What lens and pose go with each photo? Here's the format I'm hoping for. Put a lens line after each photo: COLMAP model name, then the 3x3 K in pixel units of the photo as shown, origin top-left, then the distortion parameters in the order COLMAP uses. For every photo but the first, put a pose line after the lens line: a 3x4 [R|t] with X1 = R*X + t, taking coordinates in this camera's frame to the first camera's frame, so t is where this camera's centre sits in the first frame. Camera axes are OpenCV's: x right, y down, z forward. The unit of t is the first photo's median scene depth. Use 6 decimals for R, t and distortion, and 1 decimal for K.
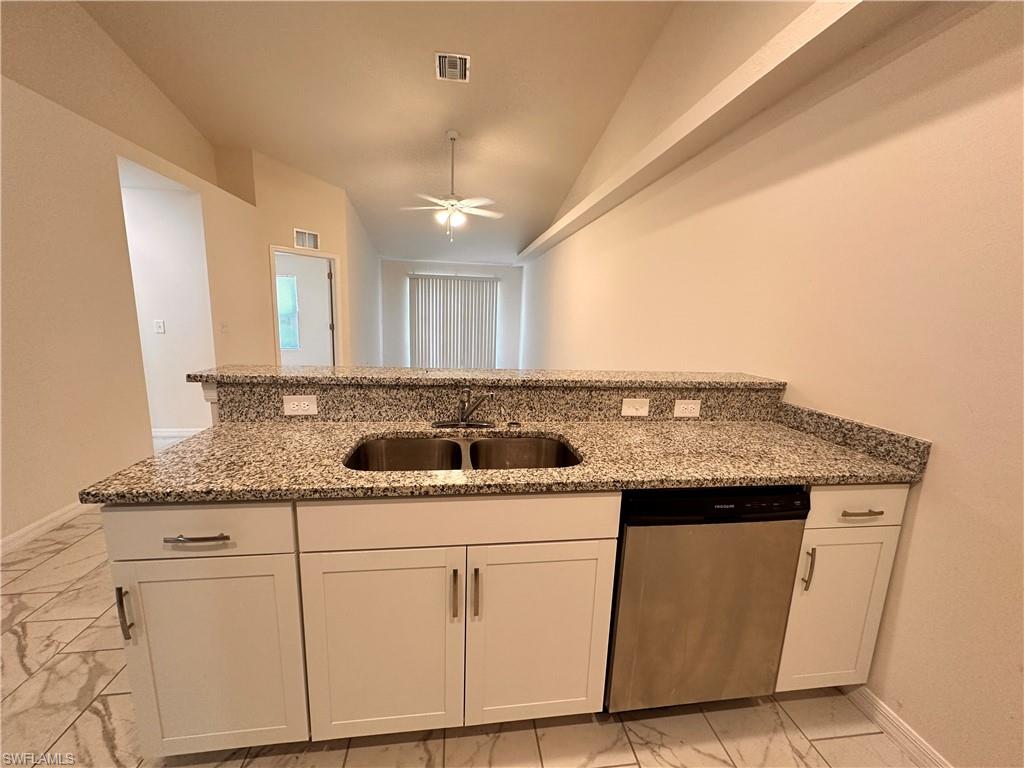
lens RADIAL K [[408.3, 0, 512.0], [0, 408.3, 384.0], [0, 0, 1]] dist [-0.001706, -0.000063]
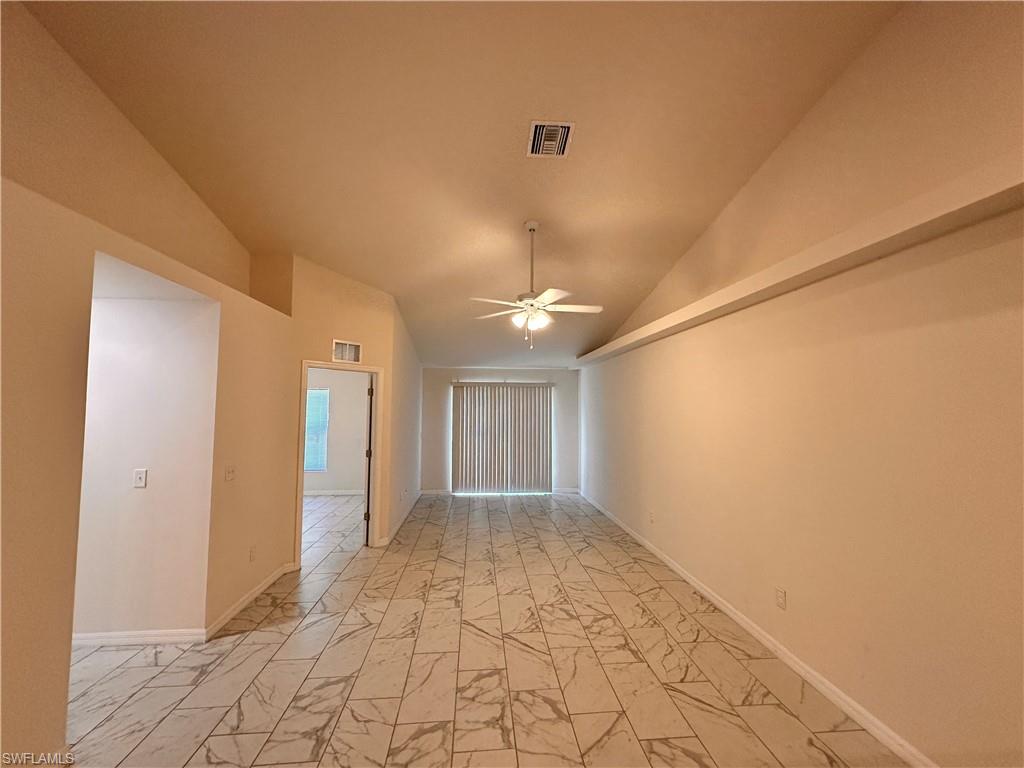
lens RADIAL K [[408.3, 0, 512.0], [0, 408.3, 384.0], [0, 0, 1]] dist [-0.001706, -0.000063]
pose [[0.998272, -0.031514, -0.049589, -0.122697], [0.019191, 0.972585, -0.231753, -0.086490], [0.055533, 0.230401, 0.971510, 0.214840]]
